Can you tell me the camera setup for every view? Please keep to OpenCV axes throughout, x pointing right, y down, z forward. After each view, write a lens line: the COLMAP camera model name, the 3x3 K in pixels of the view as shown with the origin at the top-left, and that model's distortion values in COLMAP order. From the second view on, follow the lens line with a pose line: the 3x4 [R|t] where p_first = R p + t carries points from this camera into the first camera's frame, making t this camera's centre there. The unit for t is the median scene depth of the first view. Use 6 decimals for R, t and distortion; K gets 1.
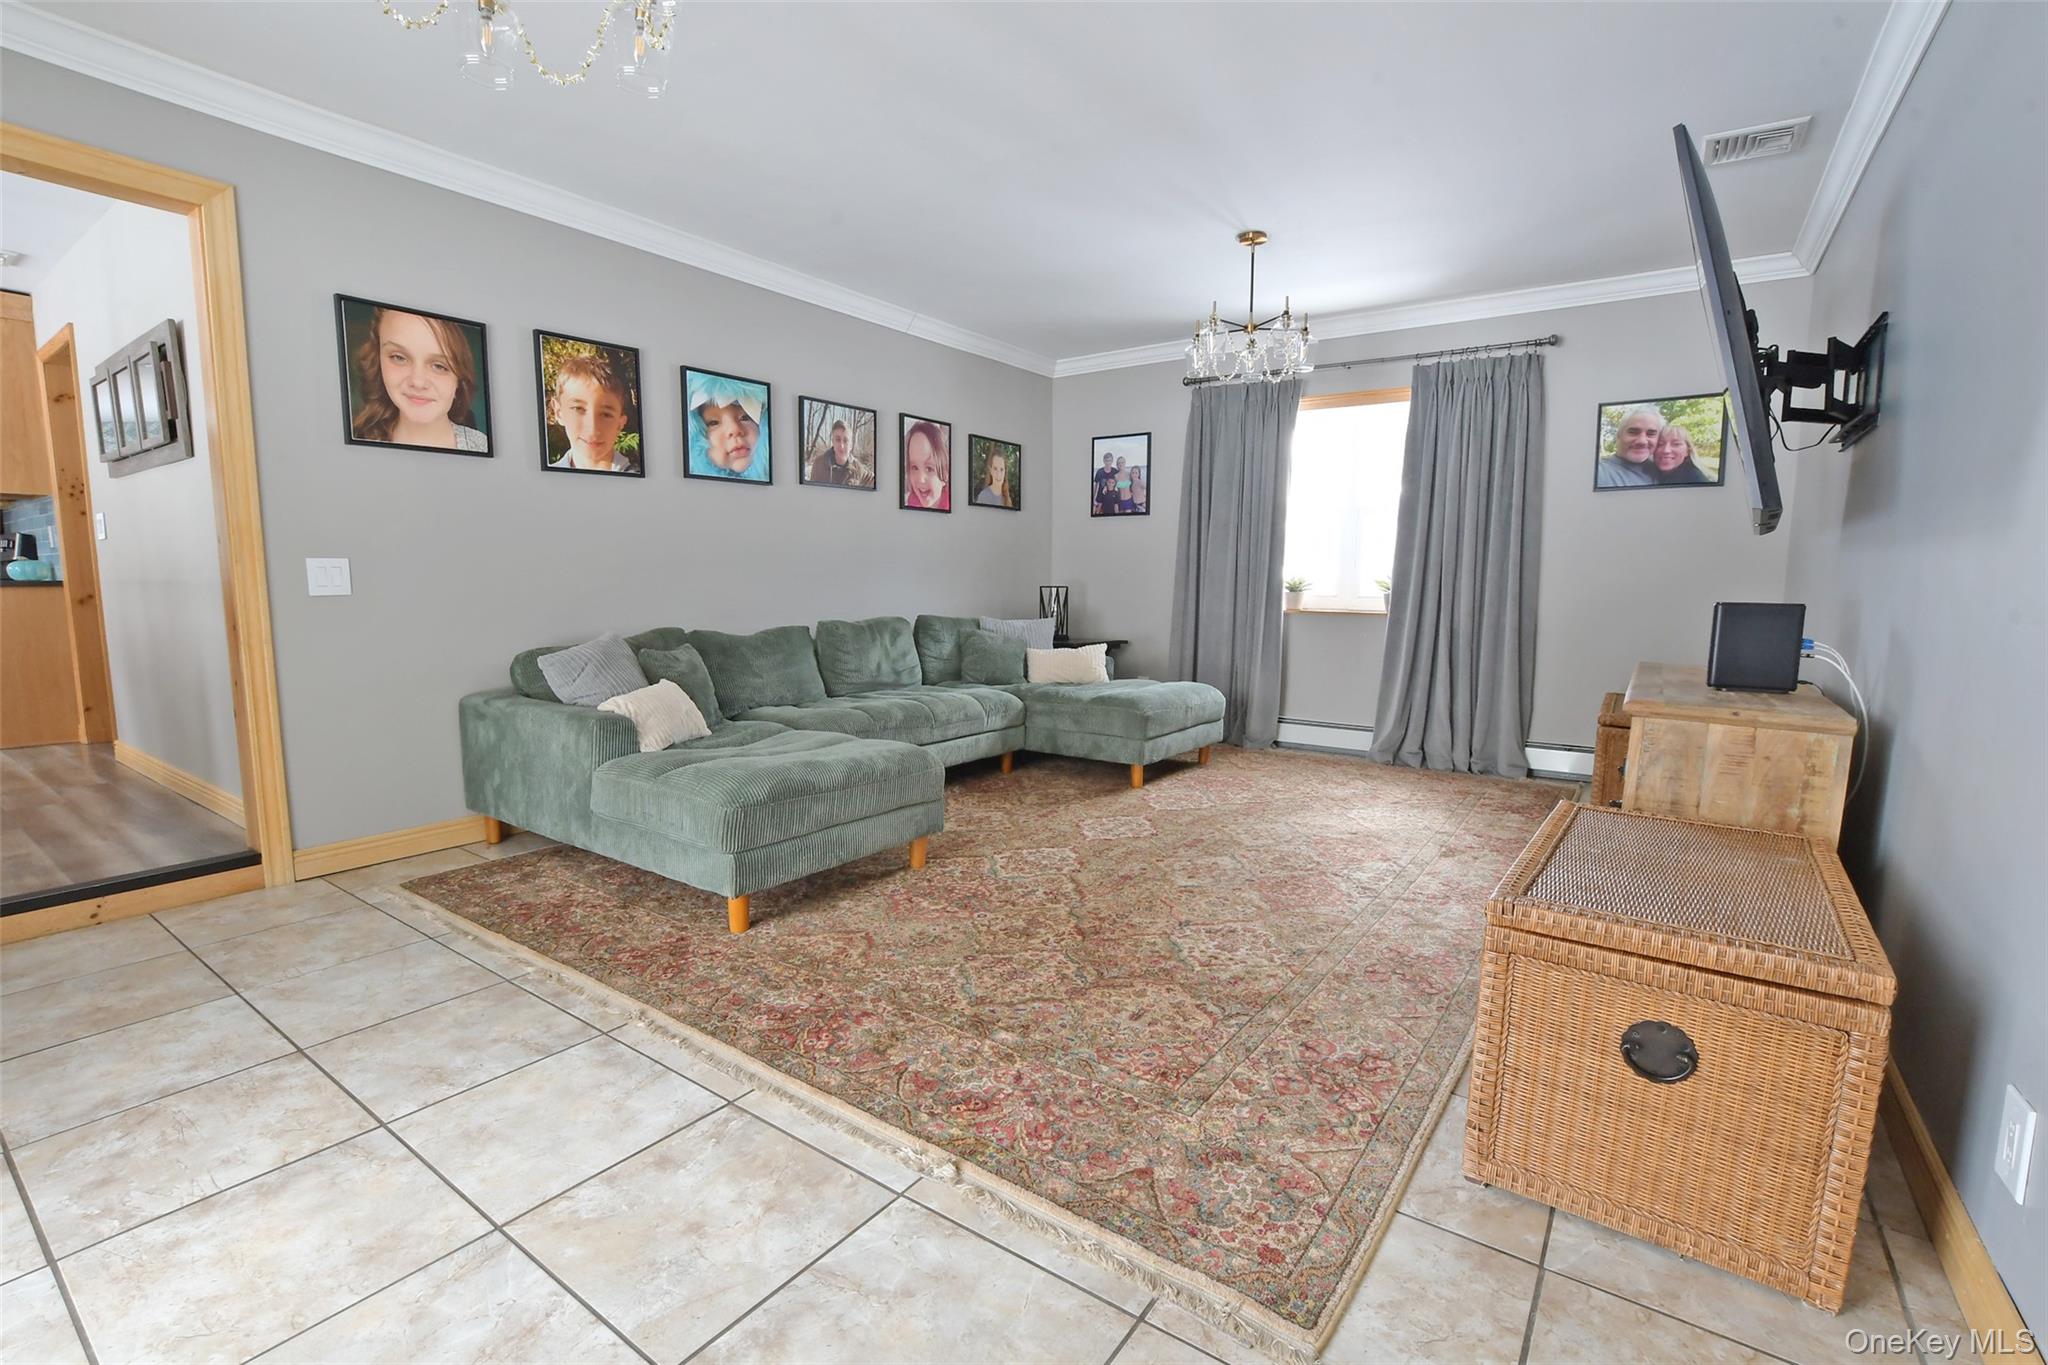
lens RADIAL K [[923.8, 0, 1001.3], [0, 923.8, 685.6], [0, 0, 1]] dist [-0.034890, 0.001148]
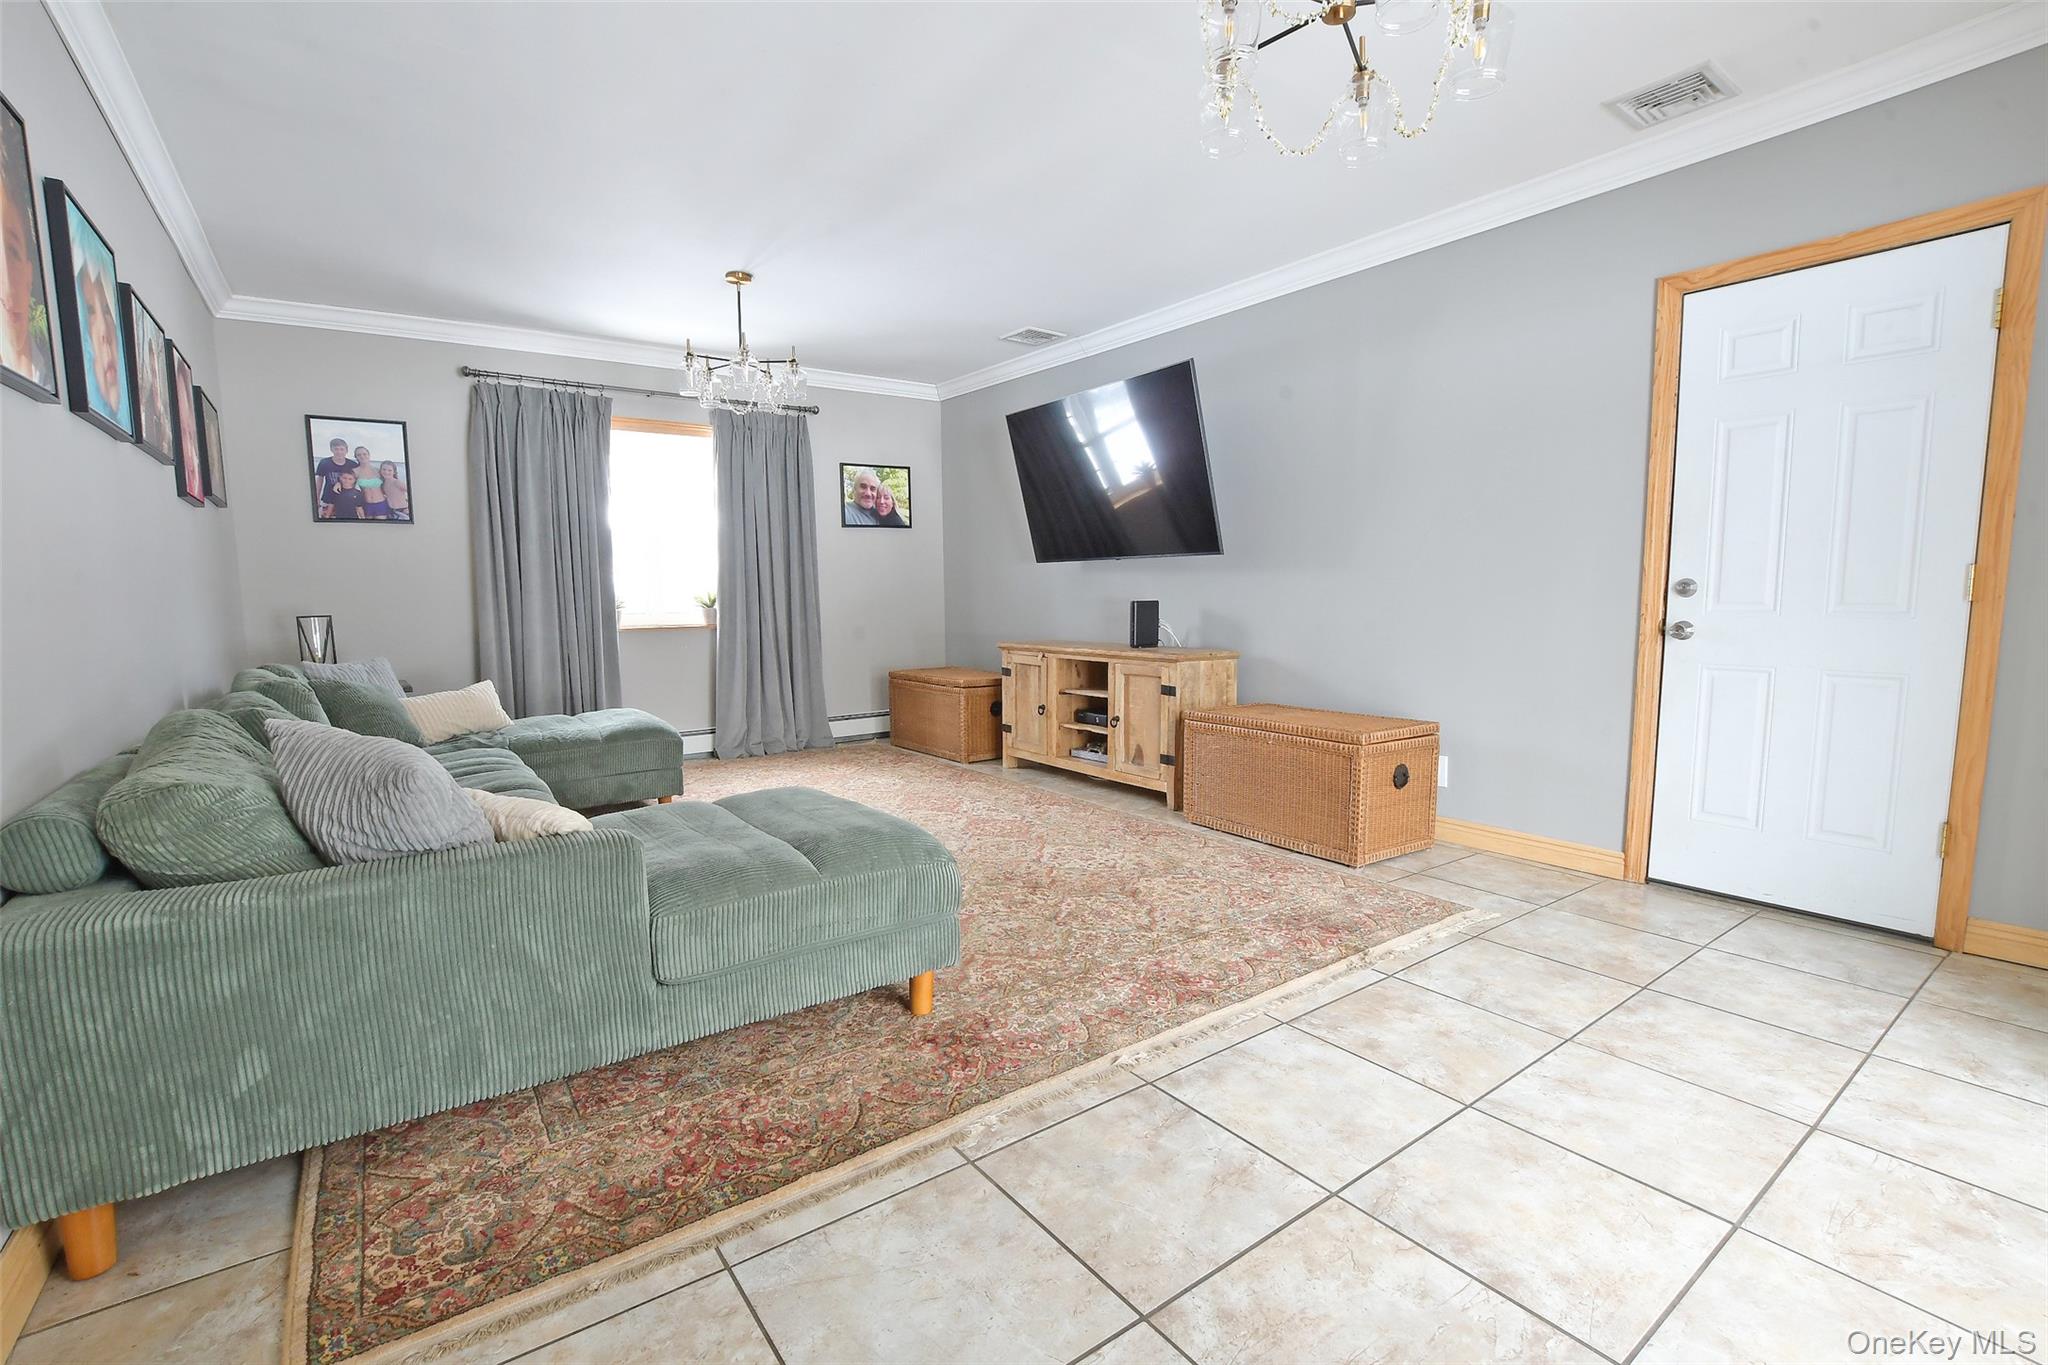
lens RADIAL K [[908.1, 0, 1004.1], [0, 908.1, 688.3], [0, 0, 1]] dist [-0.036456, 0.006053]
pose [[0.318897, -0.112806, 0.941052, -0.670436], [0.124314, 0.989292, 0.076462, -0.057027], [-0.939601, 0.092602, 0.329506, 0.407674]]
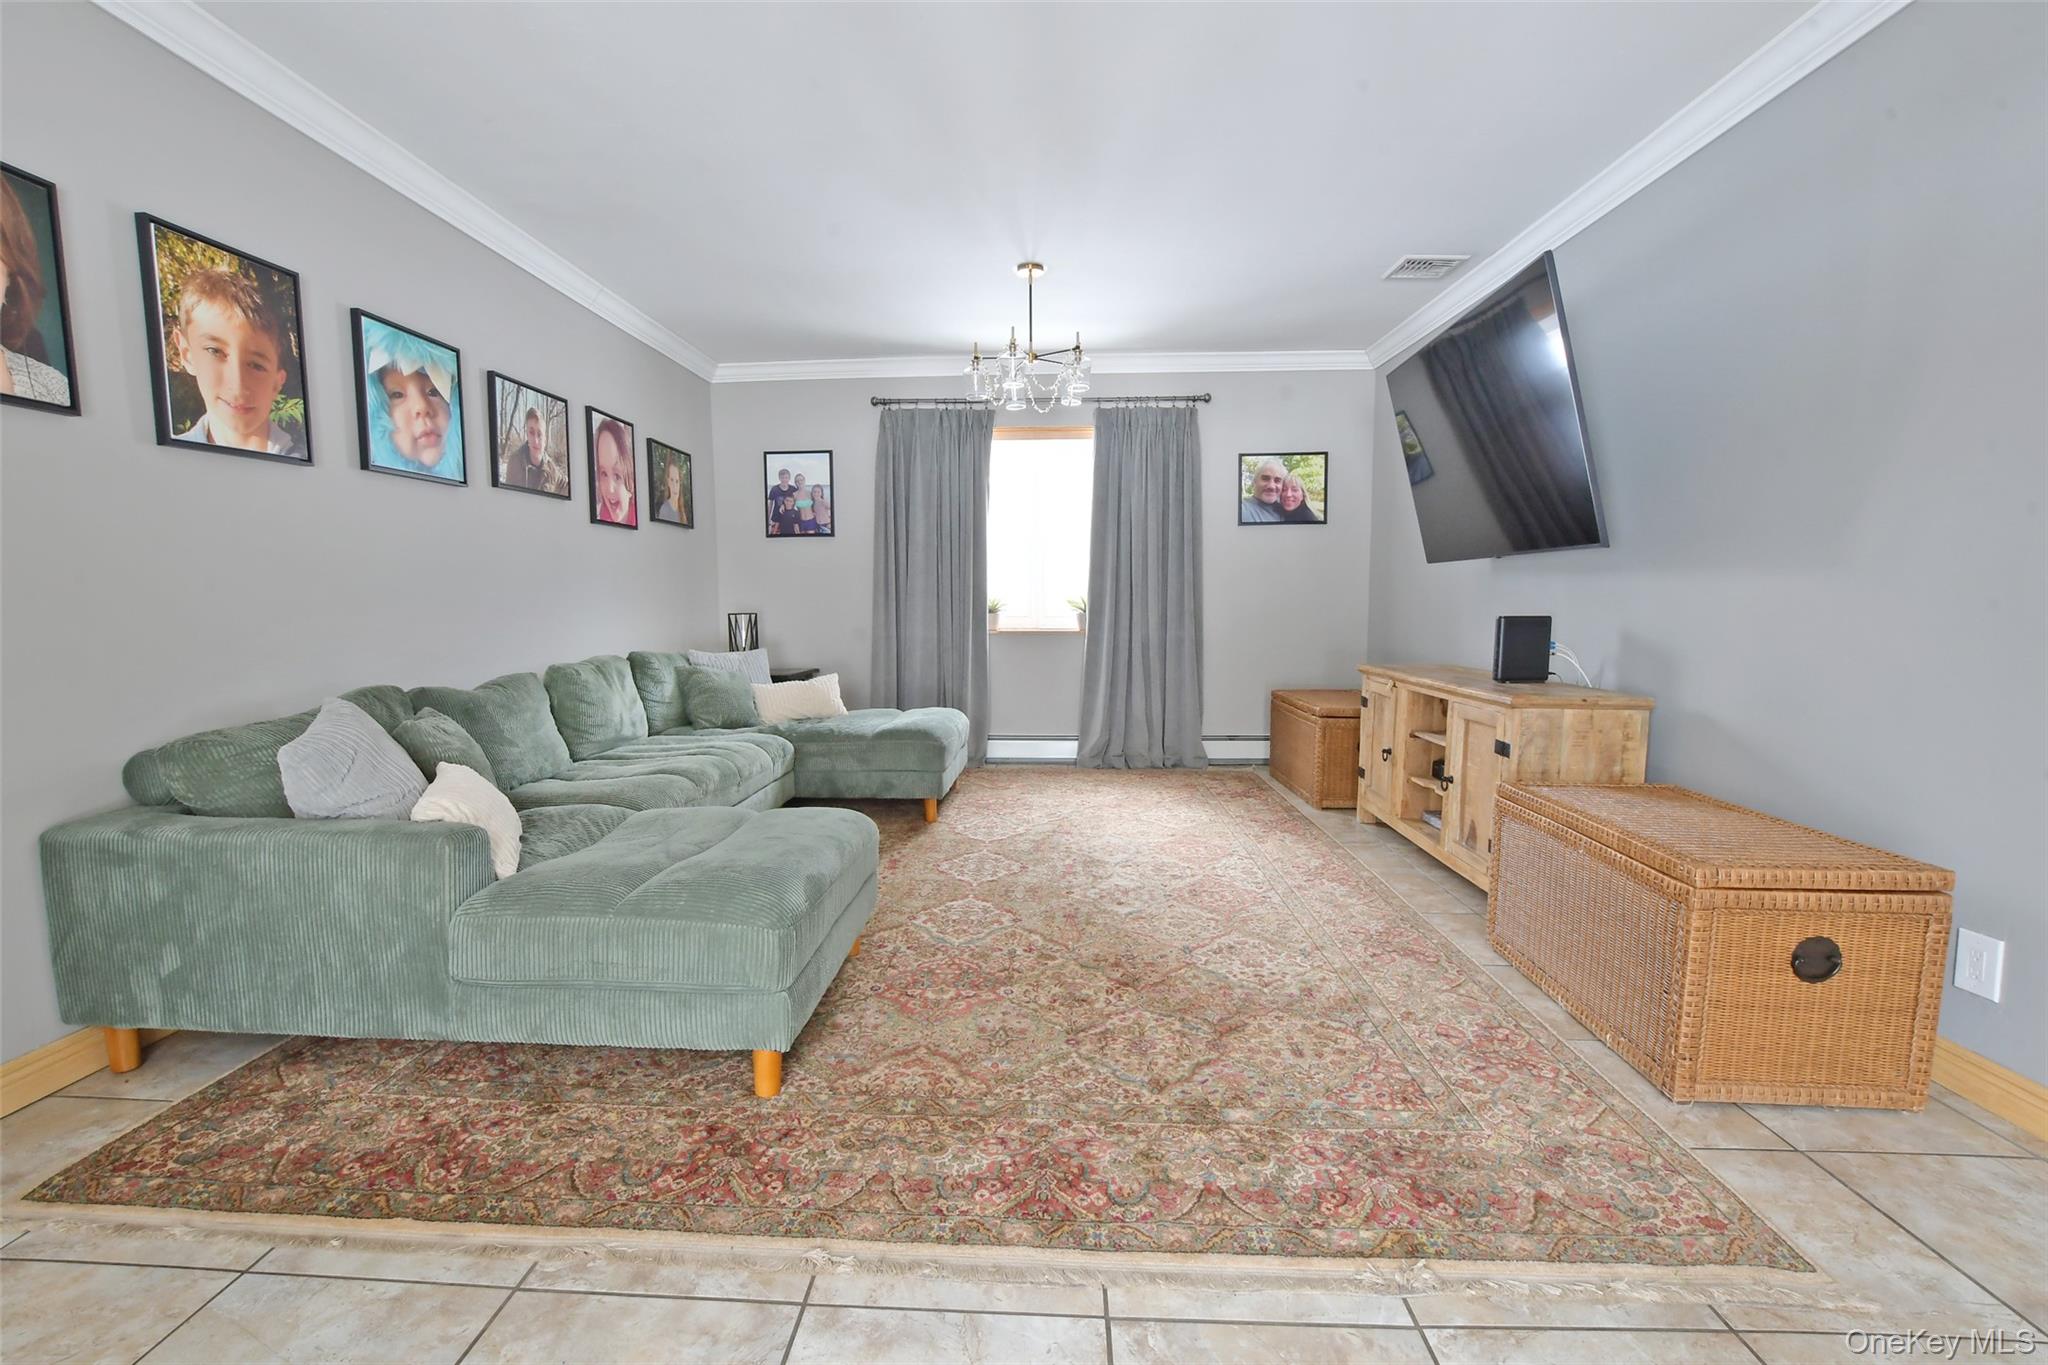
lens RADIAL K [[908.1, 0, 1004.1], [0, 908.1, 688.3], [0, 0, 1]] dist [-0.036456, 0.006053]
pose [[0.839816, -0.064695, 0.539002, -0.323776], [0.074303, 0.997228, 0.003925, -0.029038], [-0.537762, 0.036753, 0.842295, 0.184357]]
